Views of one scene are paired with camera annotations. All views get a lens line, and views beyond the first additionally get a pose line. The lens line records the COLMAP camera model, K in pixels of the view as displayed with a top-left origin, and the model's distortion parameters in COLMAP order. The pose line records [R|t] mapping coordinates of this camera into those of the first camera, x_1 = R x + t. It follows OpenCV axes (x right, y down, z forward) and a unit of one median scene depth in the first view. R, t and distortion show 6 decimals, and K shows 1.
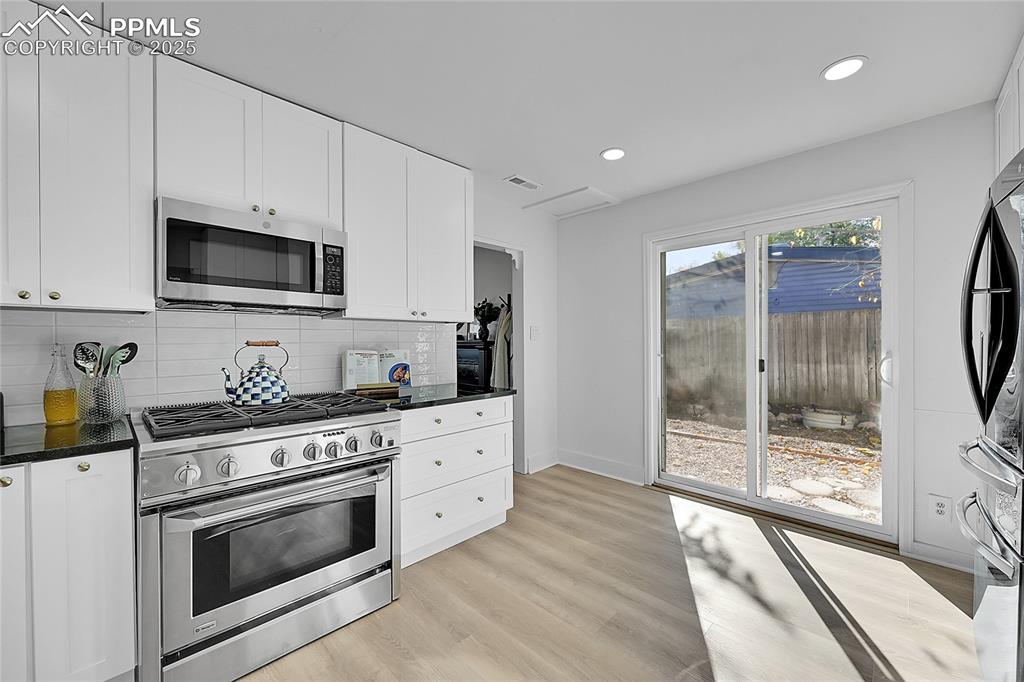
lens RADIAL K [[404.8, 0, 511.6], [0, 404.8, 339.4], [0, 0, 1]] dist [-0.003416, 0.000541]
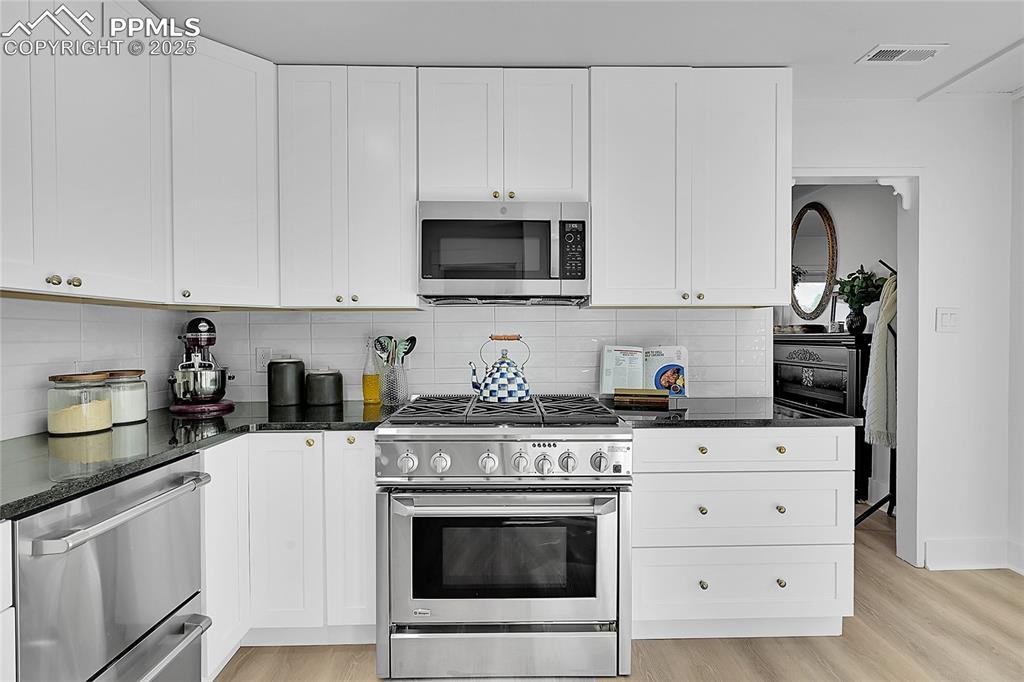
lens RADIAL K [[492.5, 0, 523.3], [0, 492.5, 340.1], [0, 0, 1]] dist [0.000710, -0.000975]
pose [[0.713136, 0.006759, -0.700993, 0.213801], [0.004465, 0.999889, 0.014183, 0.000119], [0.701011, -0.013245, 0.713027, 0.208777]]
